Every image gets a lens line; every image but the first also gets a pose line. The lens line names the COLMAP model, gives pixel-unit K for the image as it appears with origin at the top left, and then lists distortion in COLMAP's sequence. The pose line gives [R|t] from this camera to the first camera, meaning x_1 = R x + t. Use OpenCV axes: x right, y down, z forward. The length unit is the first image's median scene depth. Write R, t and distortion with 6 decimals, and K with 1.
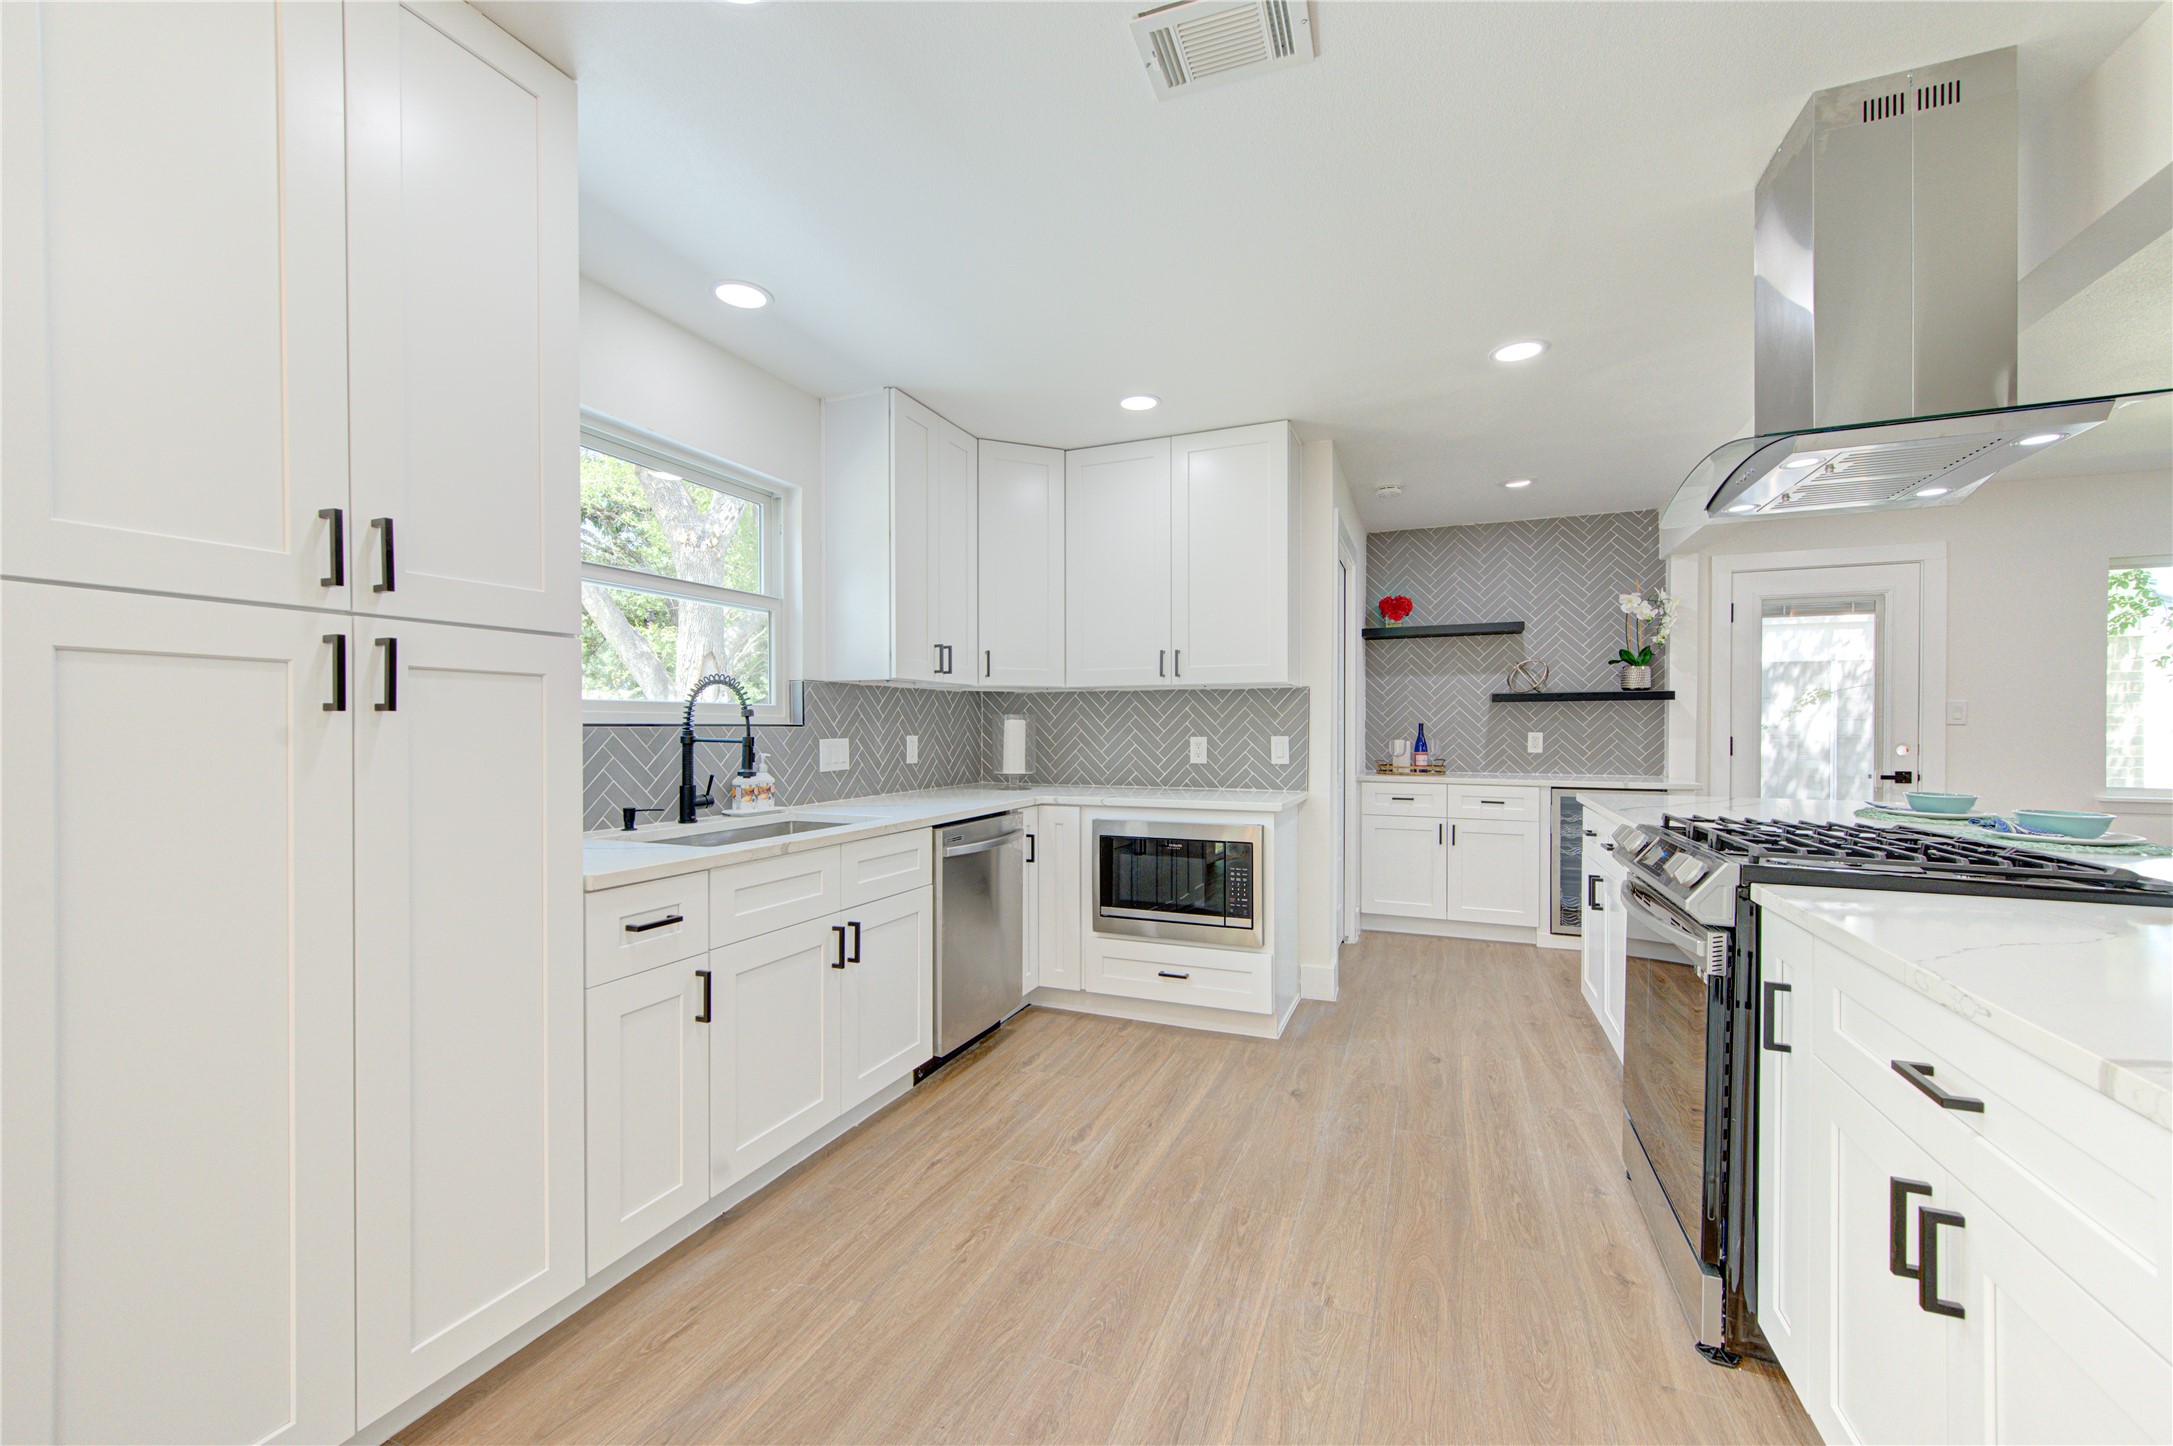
lens RADIAL K [[846.8, 0, 1090.3], [0, 846.8, 737.6], [0, 0, 1]] dist [-0.002272, -0.000009]
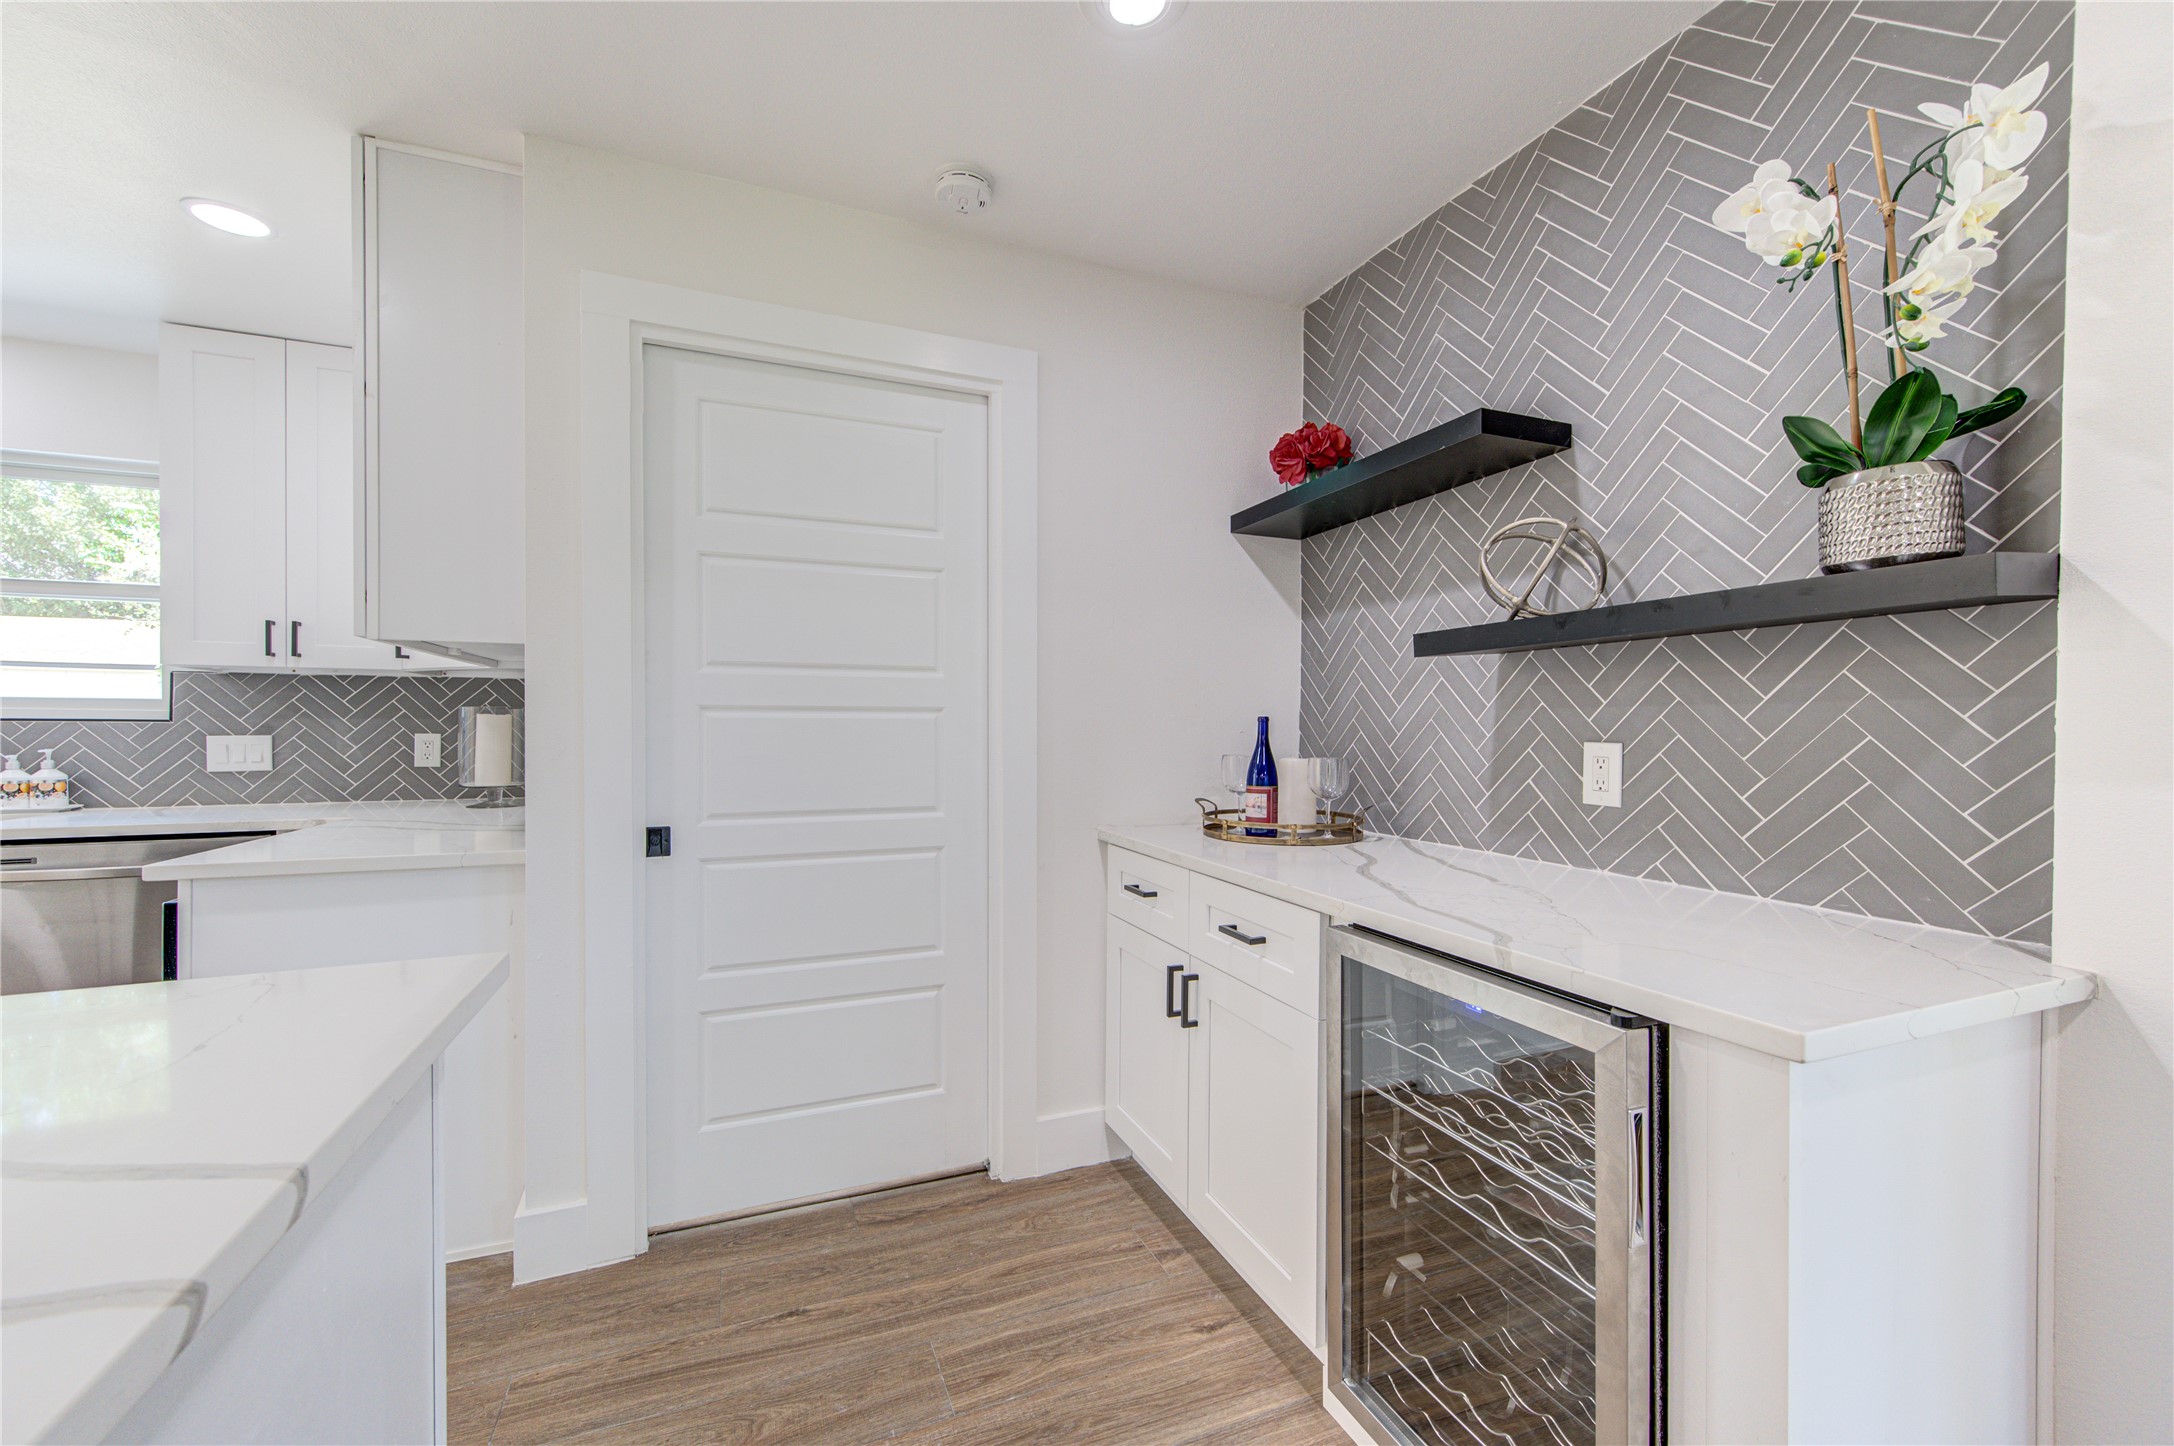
lens RADIAL K [[847.2, 0, 1080.9], [0, 847.2, 735.9], [0, 0, 1]] dist [-0.002272, -0.000009]
pose [[0.711889, 0.010528, -0.702213, 0.648338], [-0.011962, 0.999924, 0.002864, -0.007868], [0.702190, 0.006361, 0.711961, 0.666295]]
